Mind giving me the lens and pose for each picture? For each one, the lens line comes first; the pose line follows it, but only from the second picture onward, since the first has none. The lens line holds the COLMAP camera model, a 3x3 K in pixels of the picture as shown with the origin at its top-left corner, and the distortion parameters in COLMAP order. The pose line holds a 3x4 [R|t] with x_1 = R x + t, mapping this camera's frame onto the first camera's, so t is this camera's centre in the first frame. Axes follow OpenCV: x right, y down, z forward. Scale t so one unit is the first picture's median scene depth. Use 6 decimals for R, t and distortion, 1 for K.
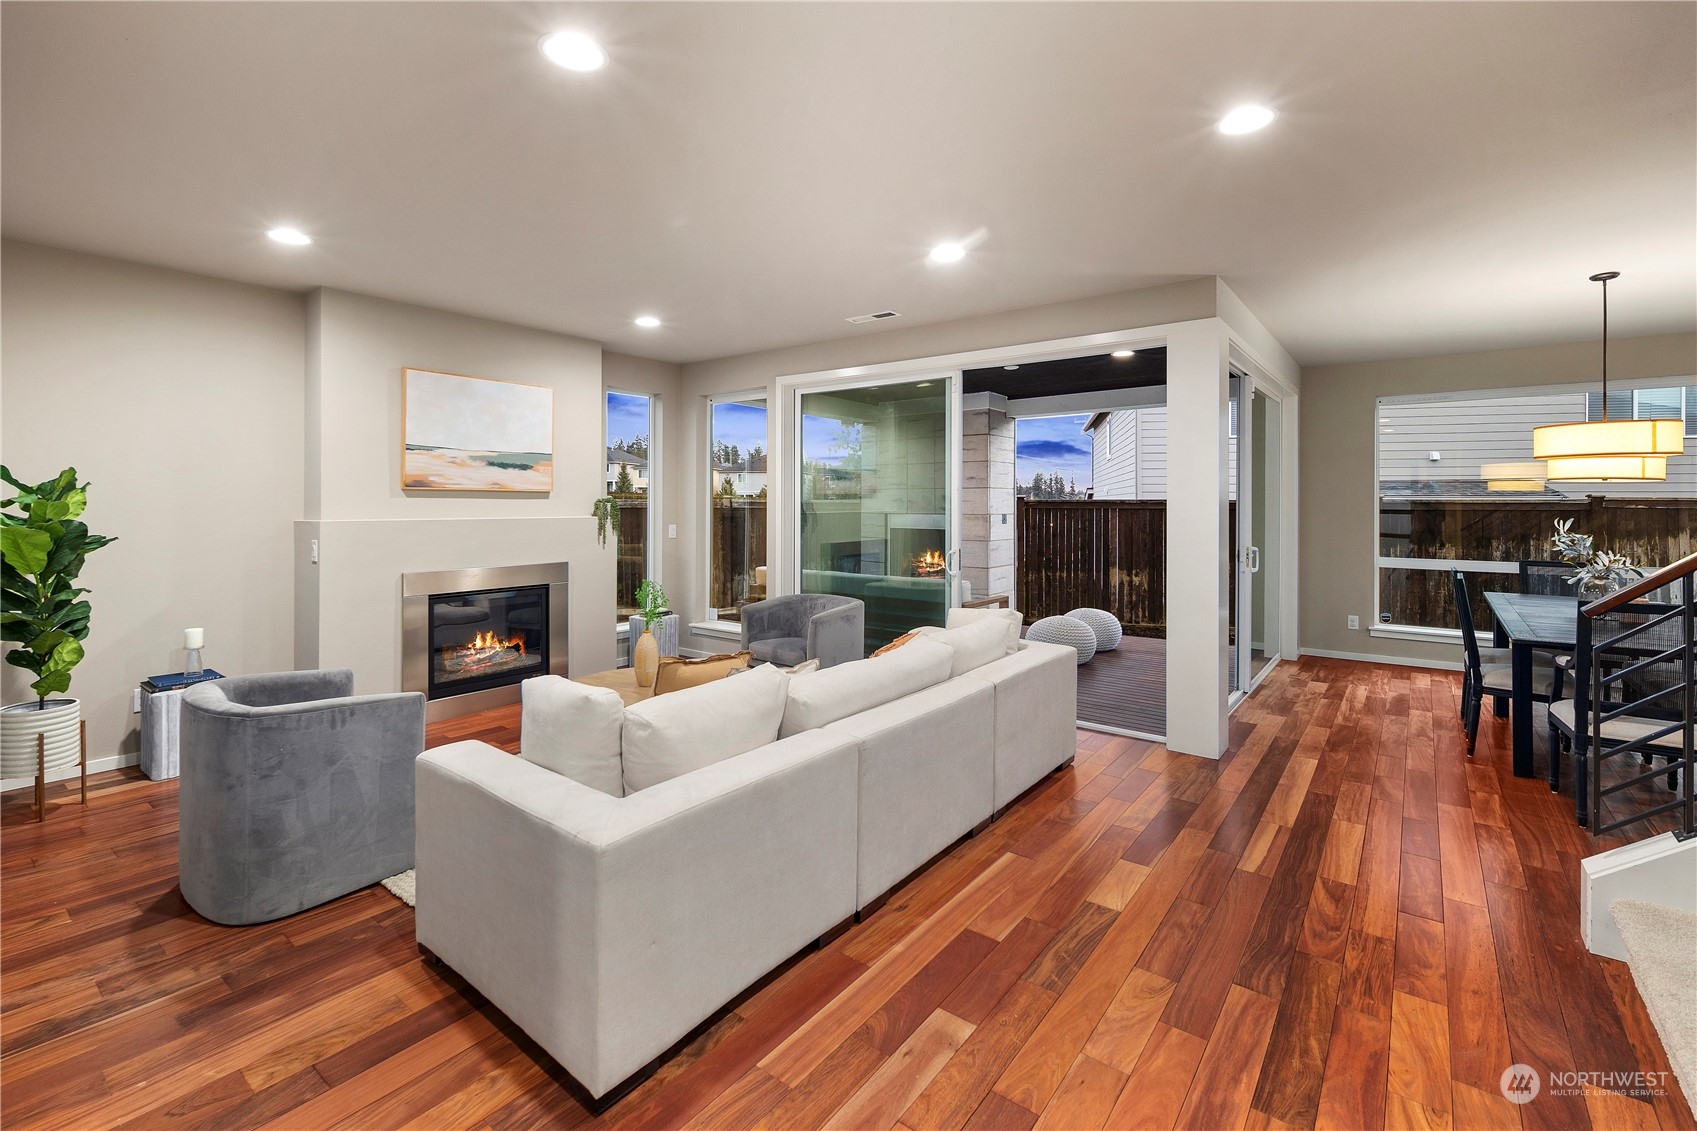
lens RADIAL K [[745.8, 0, 844.5], [0, 745.8, 502.3], [0, 0, 1]] dist [0.007764, -0.001141]
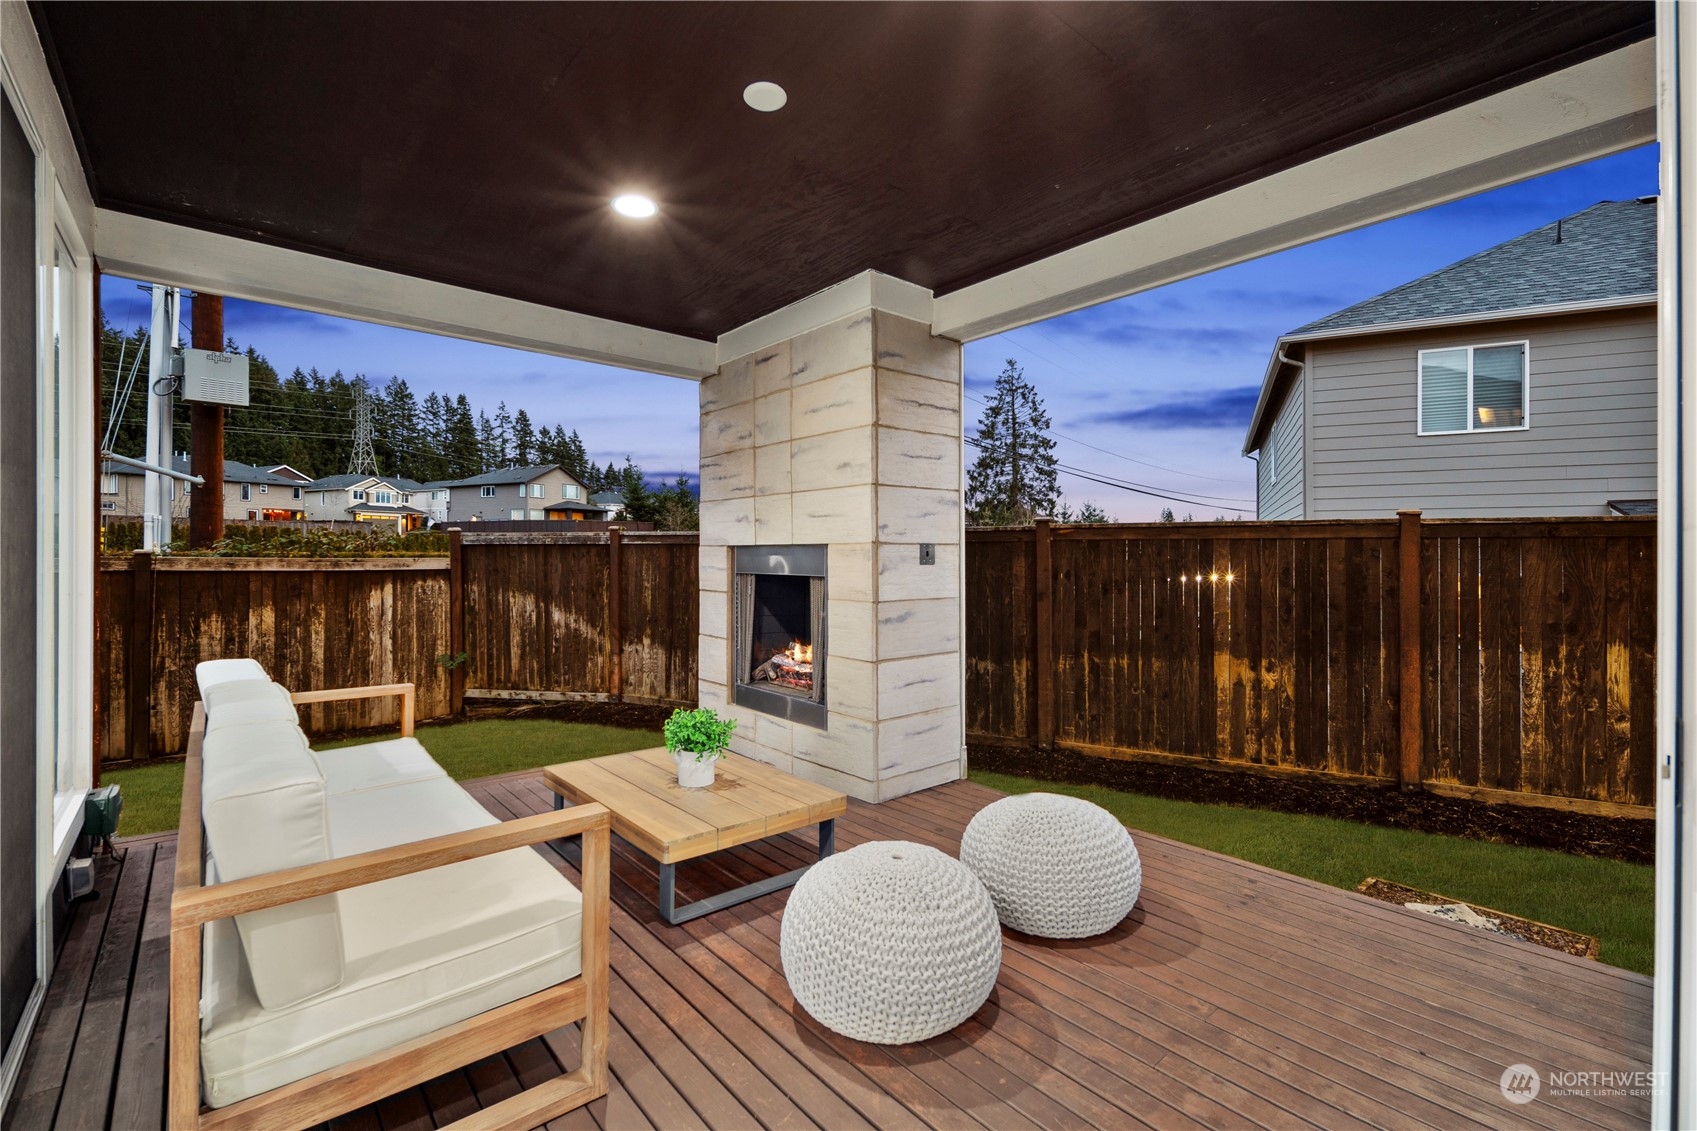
lens RADIAL K [[745.8, 0, 850.8], [0, 745.8, 554.7], [0, 0, 1]] dist [0.007764, -0.001141]
pose [[0.977762, -0.000987, -0.209714, 0.435346], [0.001909, 0.999989, 0.004198, 0.033782], [0.209708, -0.004505, 0.977754, 0.880720]]
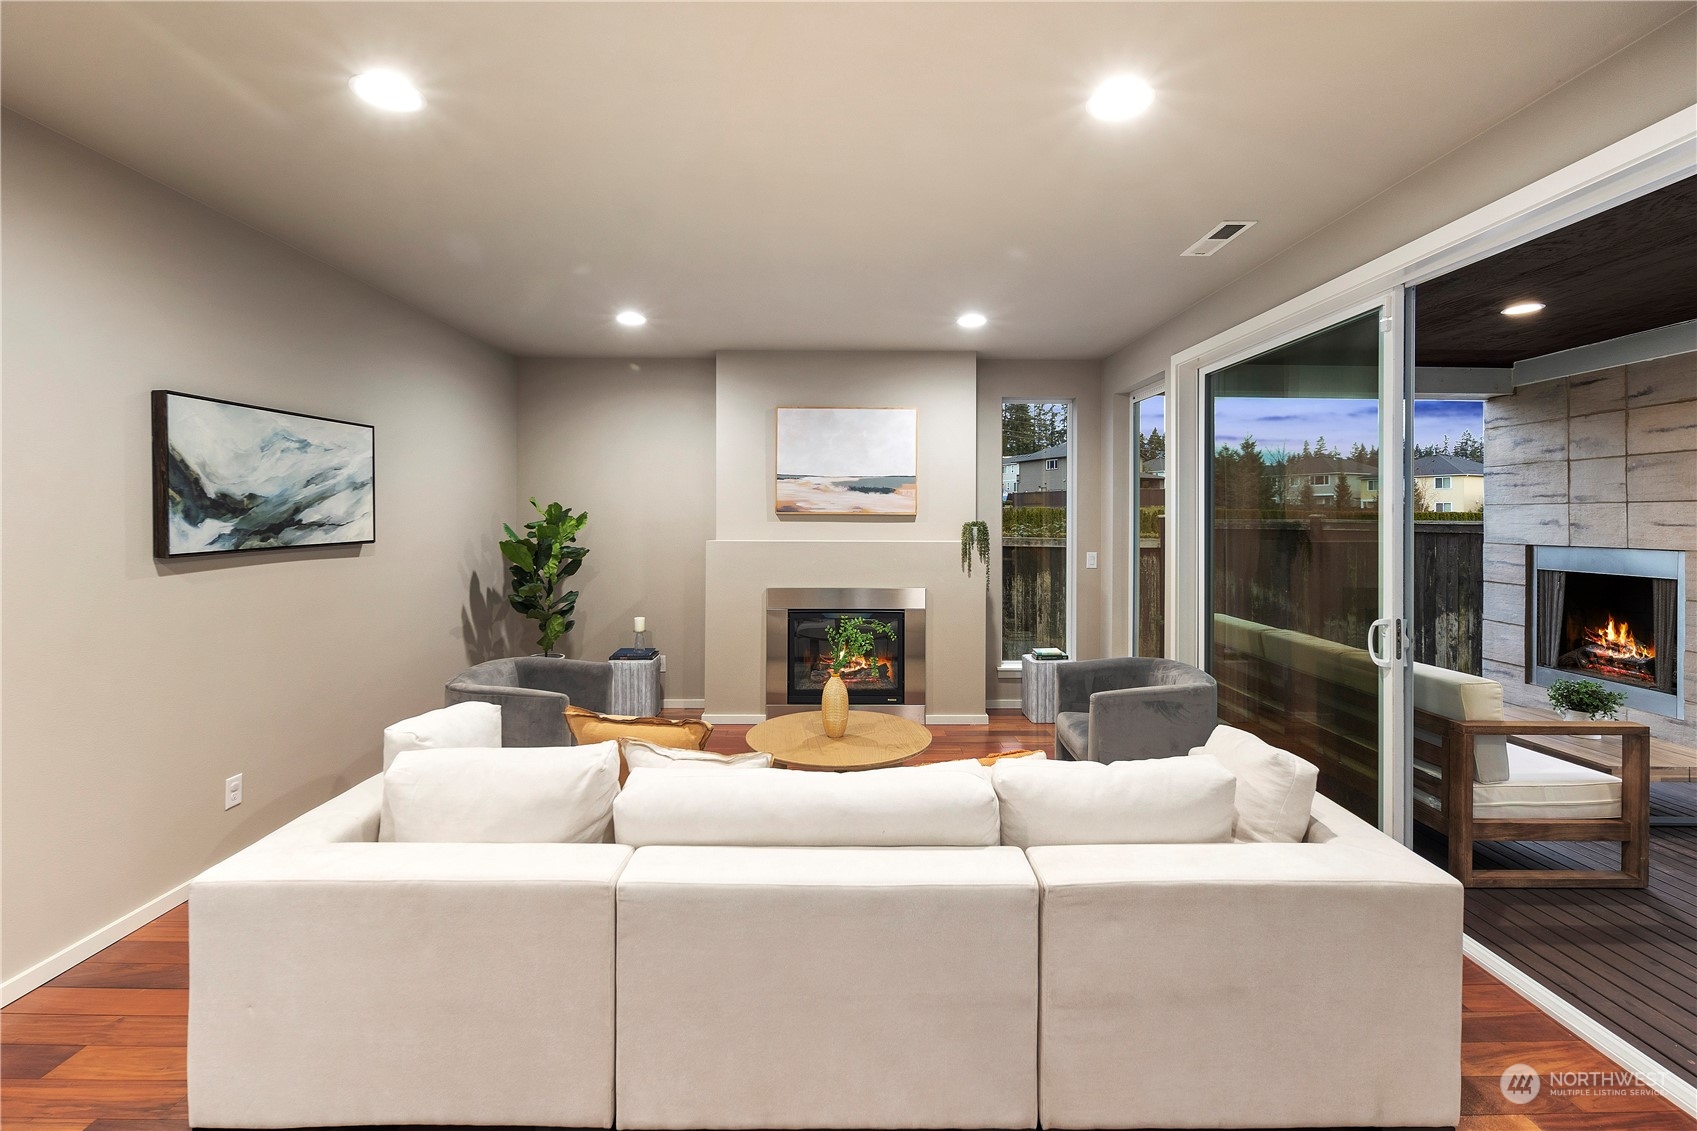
lens RADIAL K [[745.8, 0, 857.0], [0, 745.8, 522.4], [0, 0, 1]] dist [0.007764, -0.001141]
pose [[0.623524, 0.005667, -0.781784, 0.331861], [-0.001519, 0.999981, 0.006038, -0.010612], [0.781803, -0.002577, 0.623521, 0.346304]]
